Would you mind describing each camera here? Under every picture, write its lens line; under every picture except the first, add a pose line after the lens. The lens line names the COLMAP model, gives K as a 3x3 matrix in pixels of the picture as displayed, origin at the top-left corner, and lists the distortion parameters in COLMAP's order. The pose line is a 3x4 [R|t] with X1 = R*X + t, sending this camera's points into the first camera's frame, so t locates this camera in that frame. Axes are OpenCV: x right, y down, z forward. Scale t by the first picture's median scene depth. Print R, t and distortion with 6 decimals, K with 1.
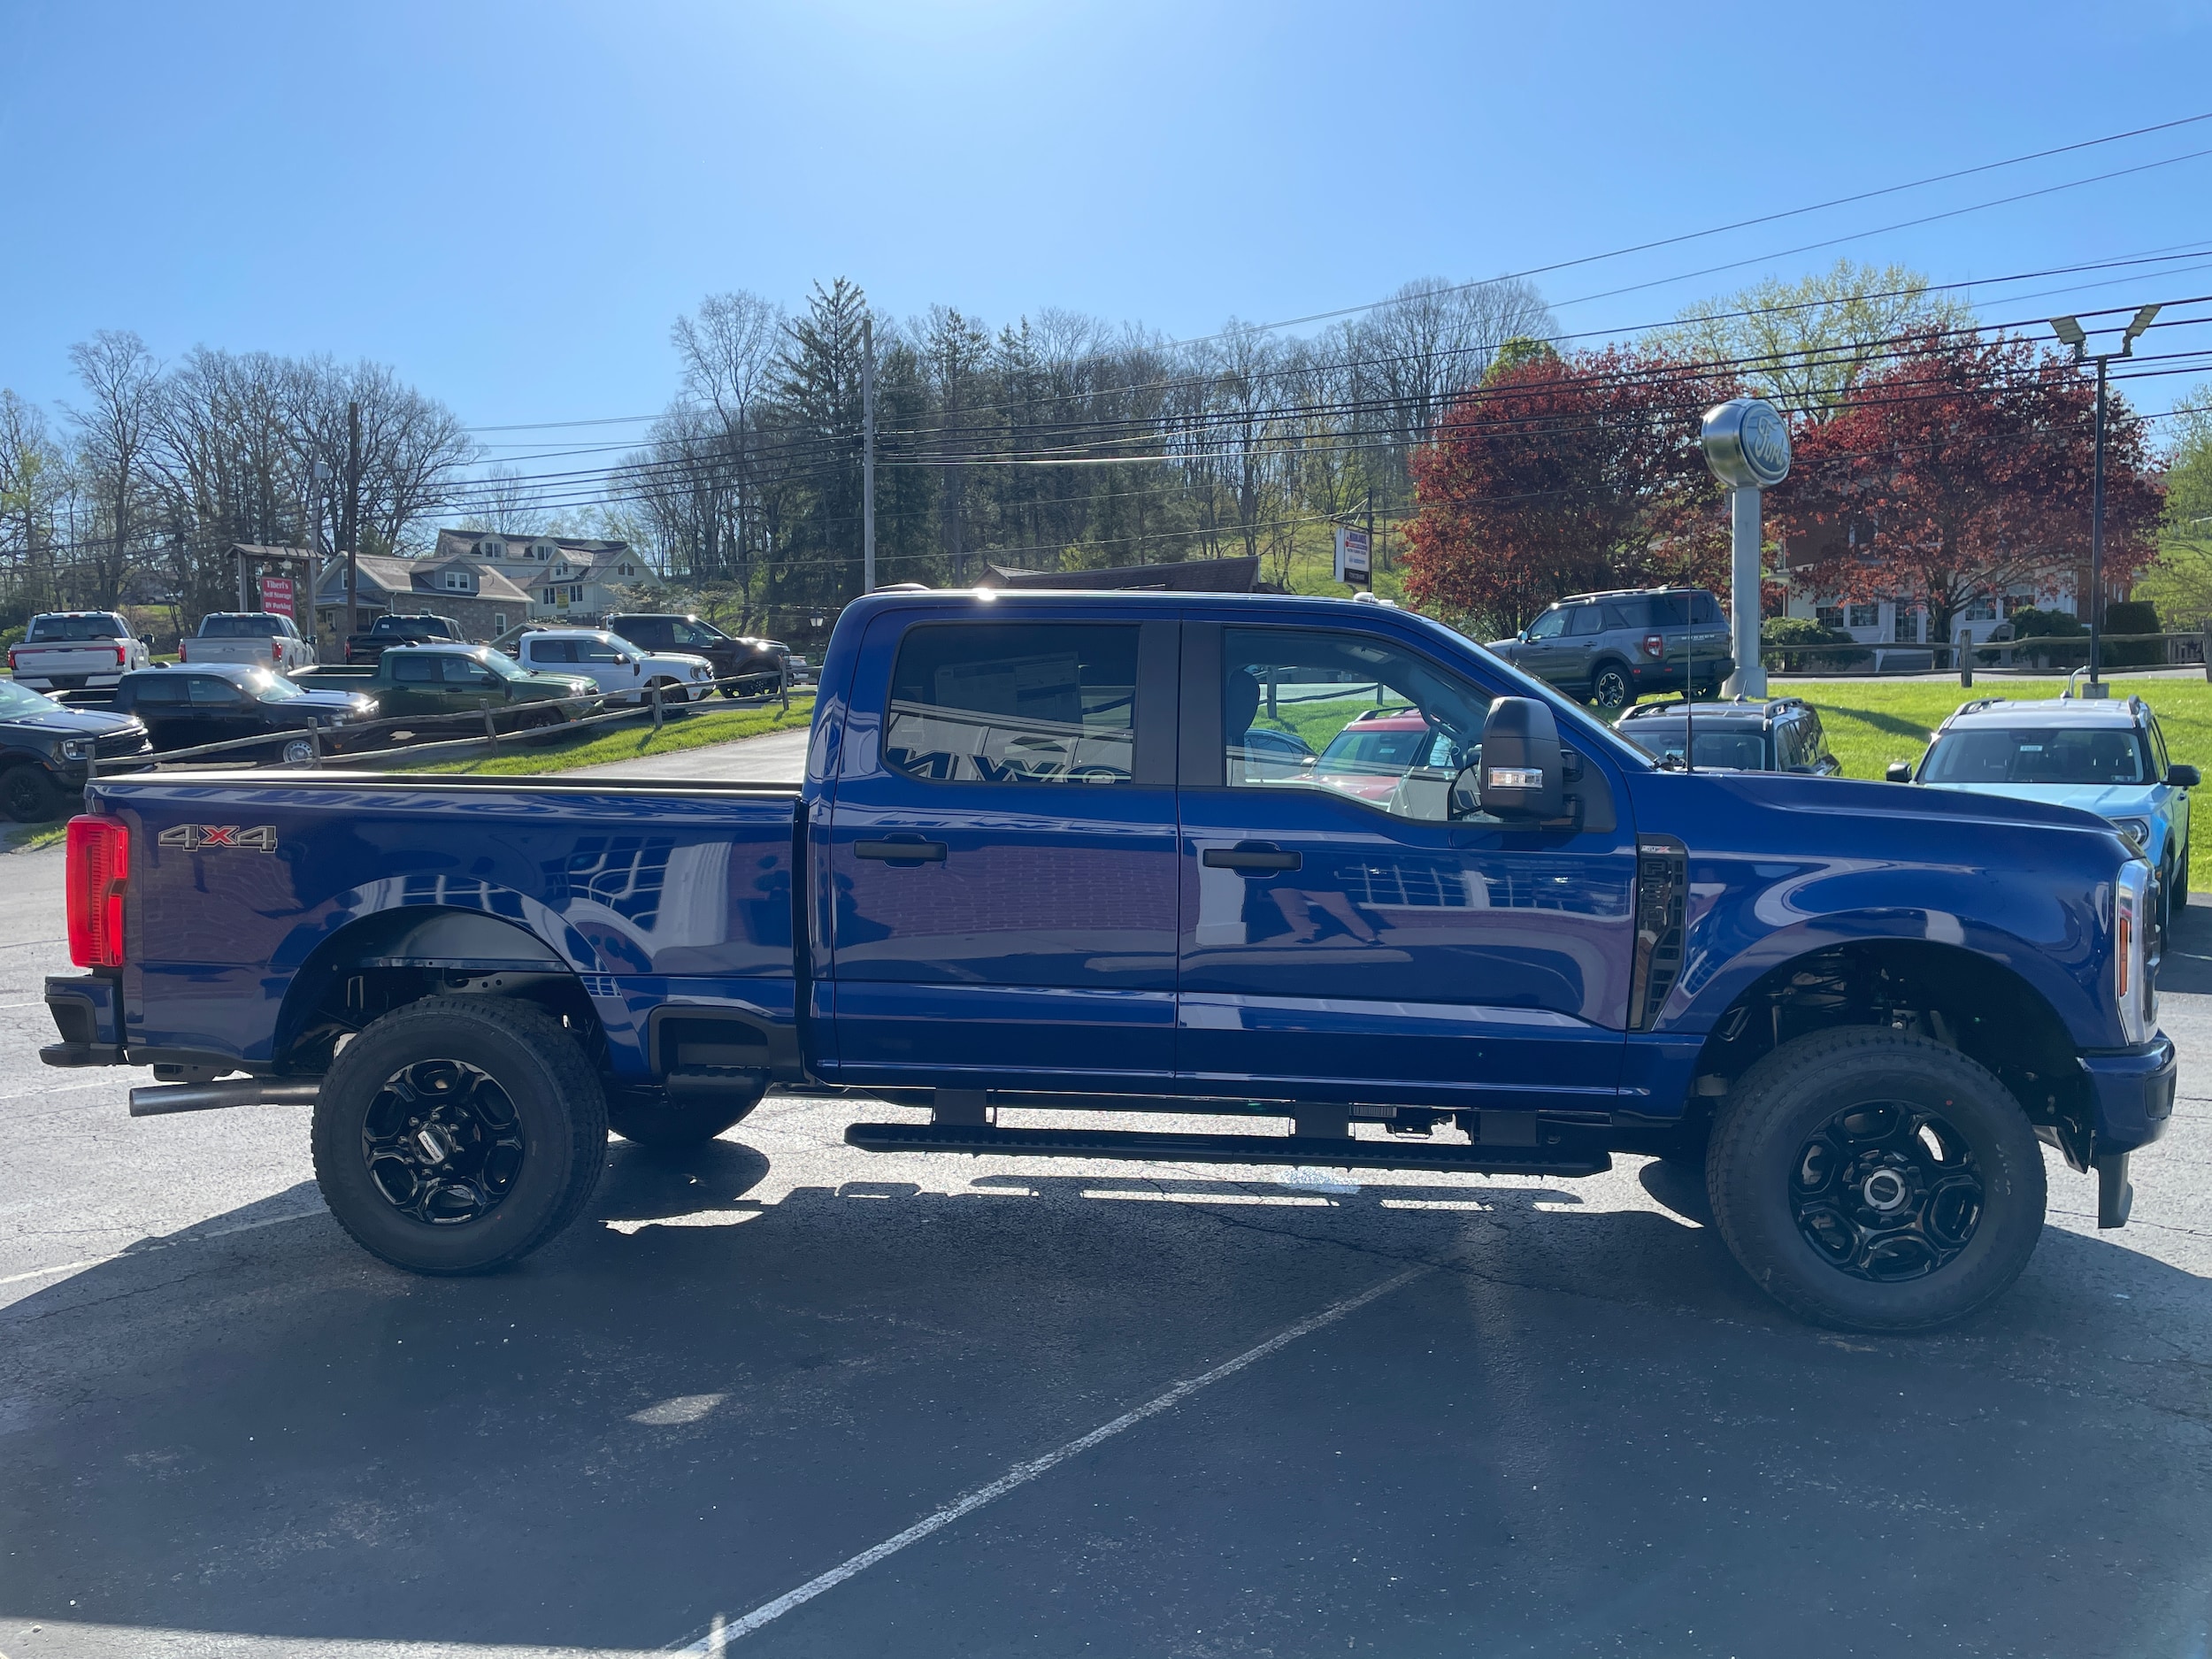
lens RADIAL K [[1655.7, 0, 1115.6], [0, 1655.7, 839.1], [0, 0, 1]] dist [0.095825, -0.121682]
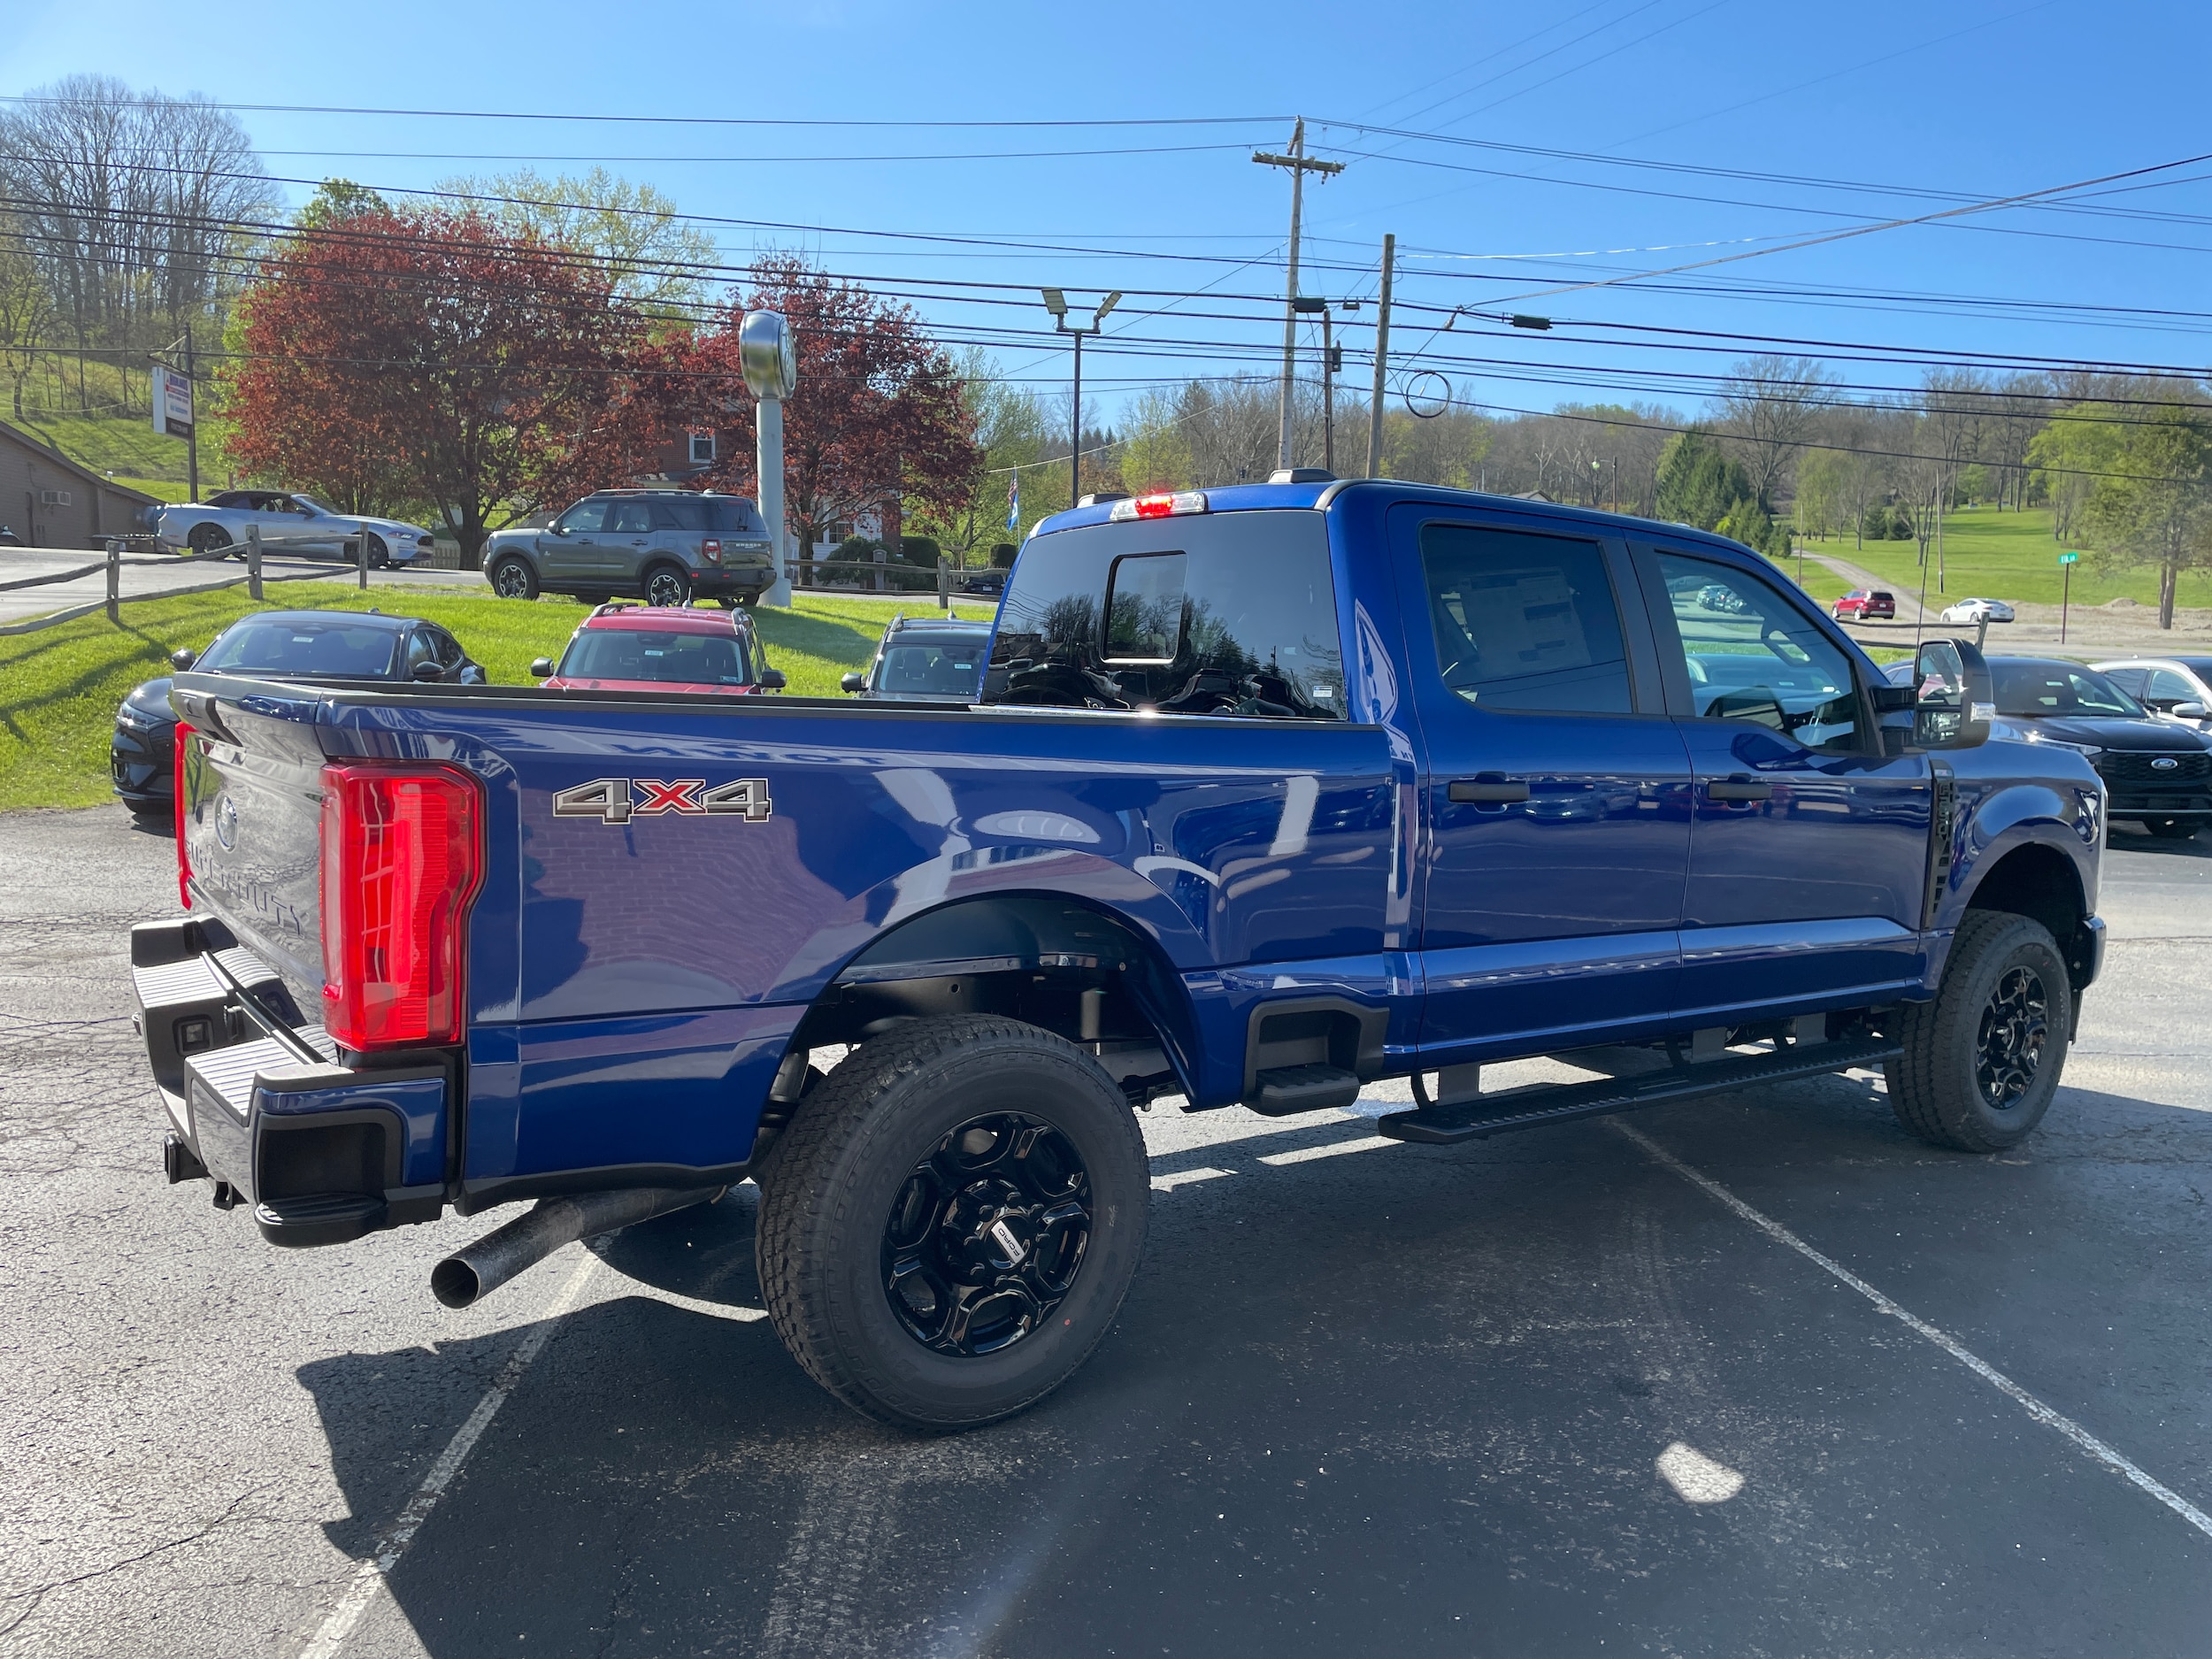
lens RADIAL K [[1632.9, 0, 1129.7], [0, 1632.9, 874.2], [0, 0, 1]] dist [0.096420, -0.110976]
pose [[0.744659, -0.059773, 0.664763, -0.157125], [0.005186, 0.996470, 0.083790, -0.004379], [-0.667425, -0.058948, 0.742340, 0.093357]]
